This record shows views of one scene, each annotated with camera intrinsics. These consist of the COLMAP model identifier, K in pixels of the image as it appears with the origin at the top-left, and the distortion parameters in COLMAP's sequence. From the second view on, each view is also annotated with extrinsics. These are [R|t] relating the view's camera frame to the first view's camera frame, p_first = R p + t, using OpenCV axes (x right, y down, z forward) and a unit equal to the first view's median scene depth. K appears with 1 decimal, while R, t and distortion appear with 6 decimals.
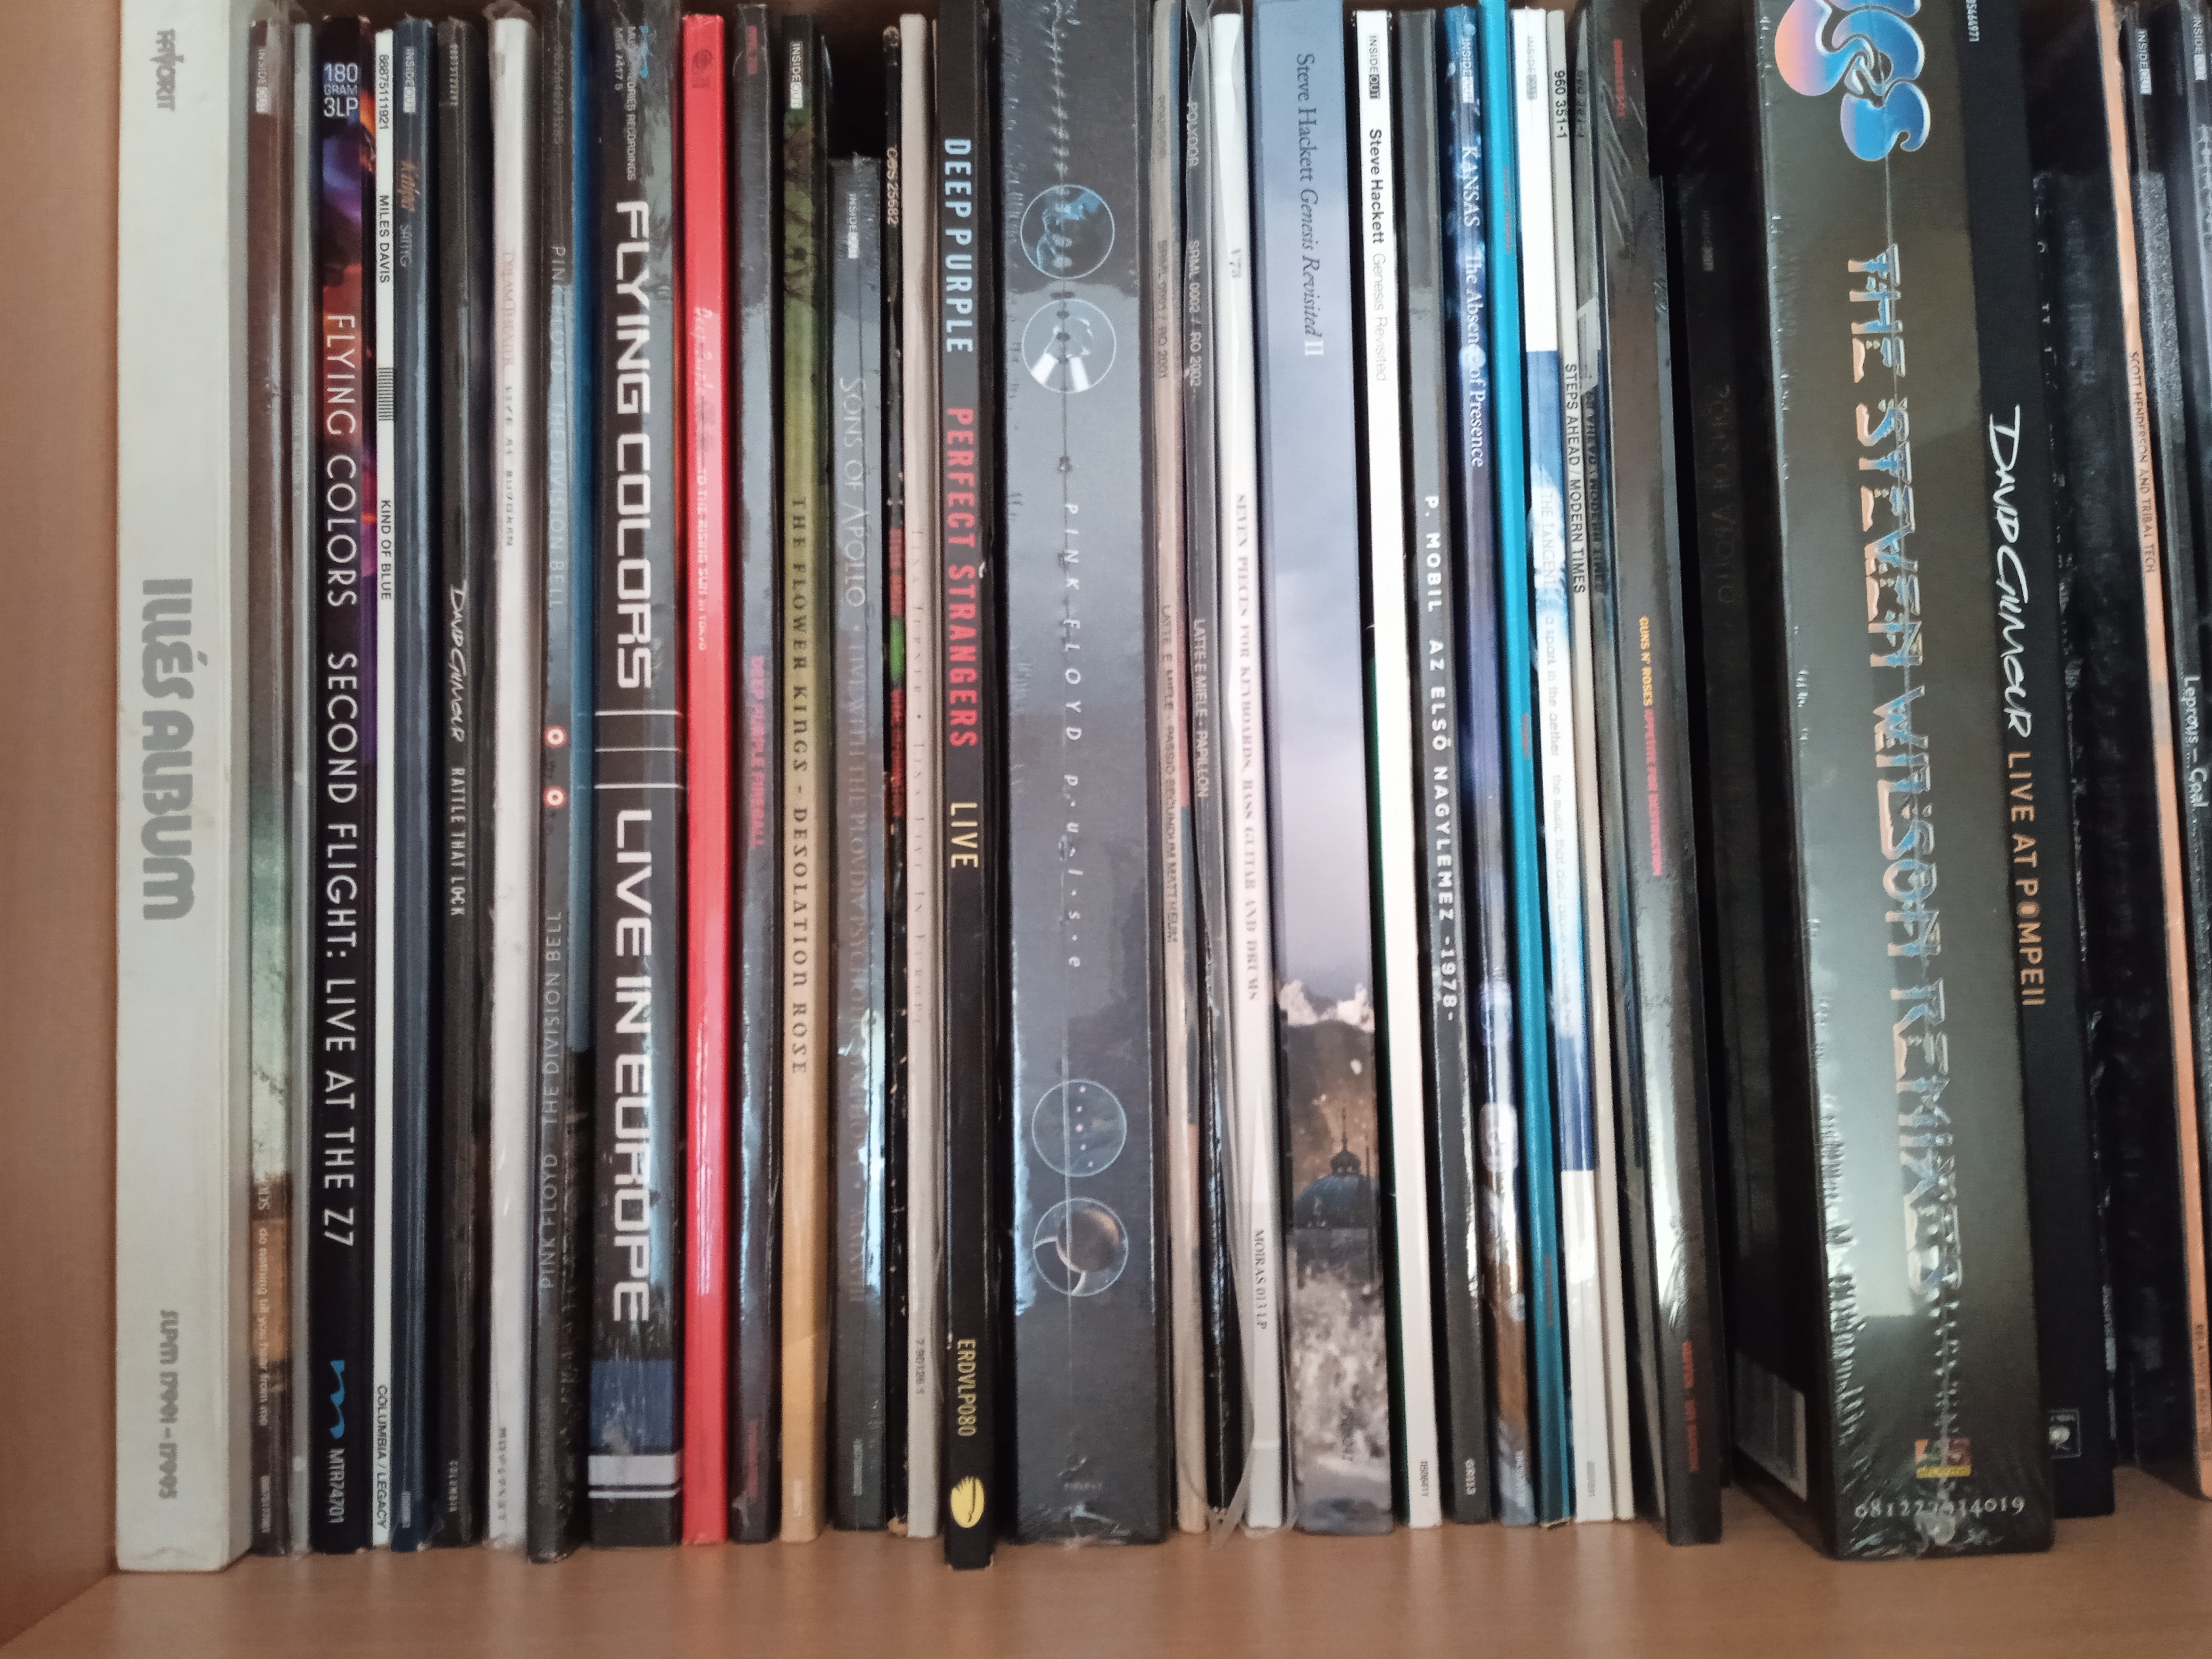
lens RADIAL K [[1819.1, 0, 1106.0], [0, 1819.1, 829.5], [0, 0, 1]] dist [0.065931, -0.138379]
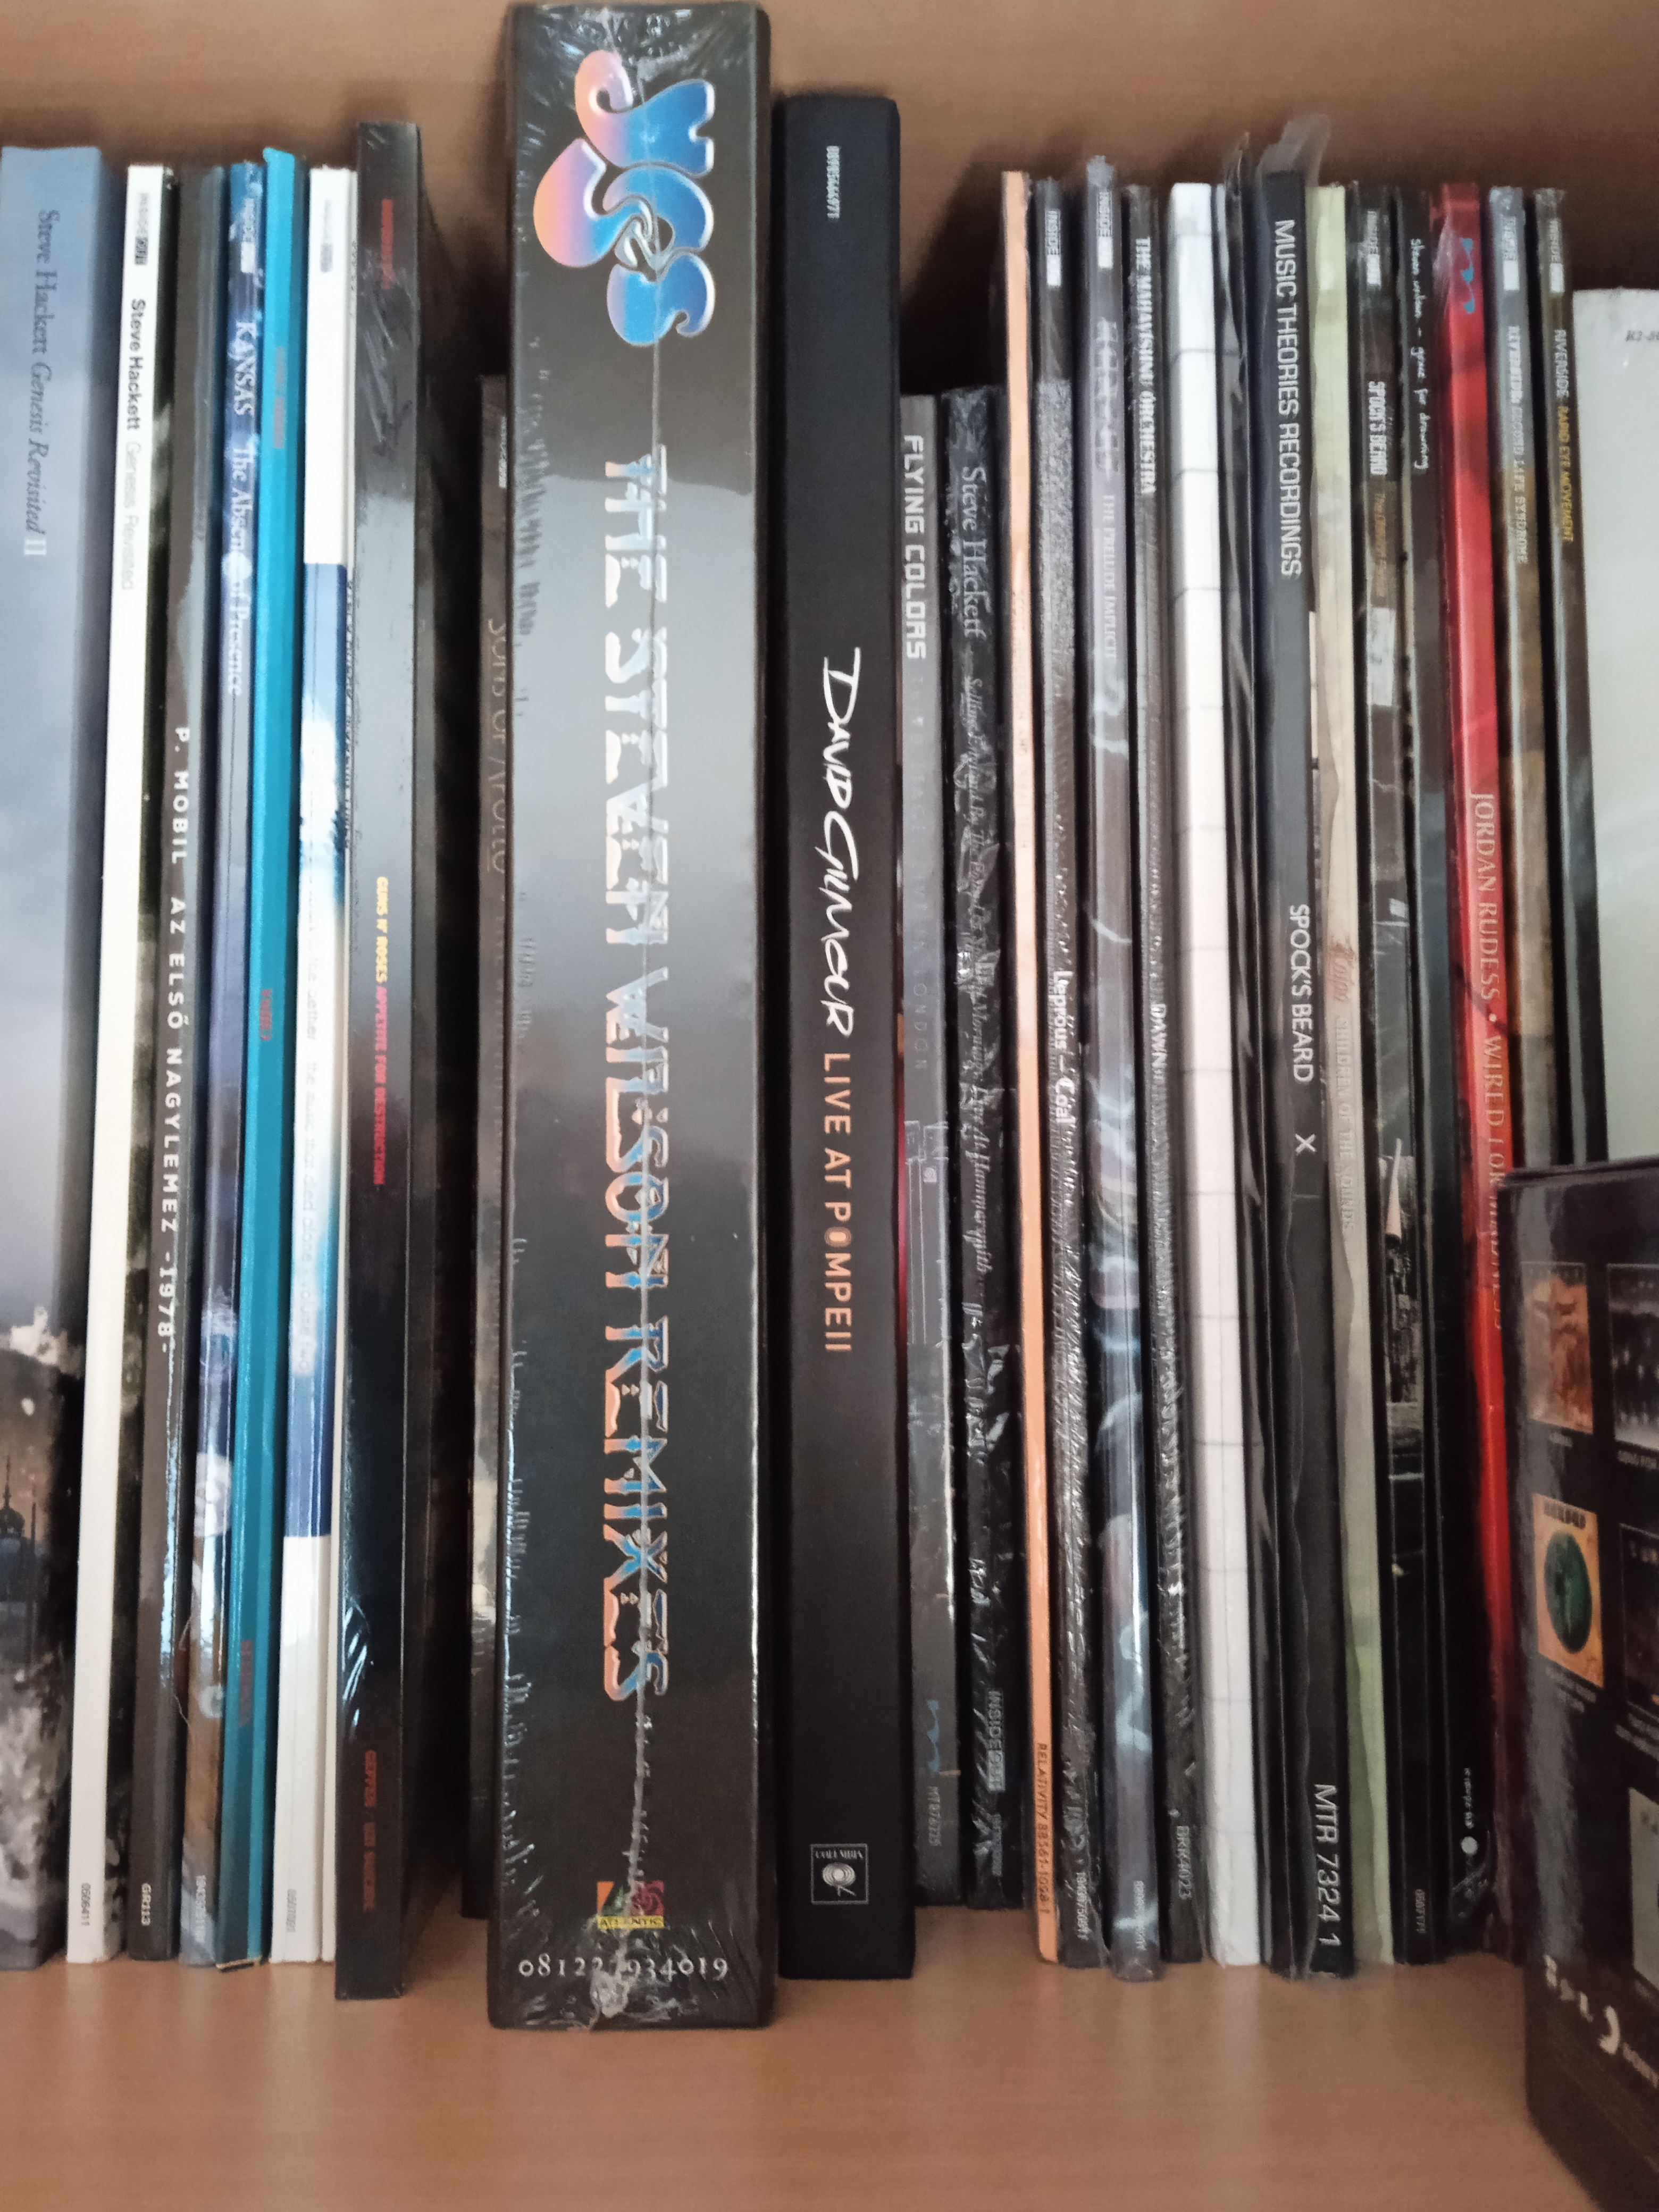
lens RADIAL K [[1848.4, 0, 828.9], [0, 1848.4, 1091.3], [0, 0, 1]] dist [0.112943, -0.242391]
pose [[0.999340, 0.031331, 0.018401, 0.482224], [-0.030840, 0.999176, -0.026392, -0.001399], [-0.019213, 0.025808, 0.999482, 0.140365]]
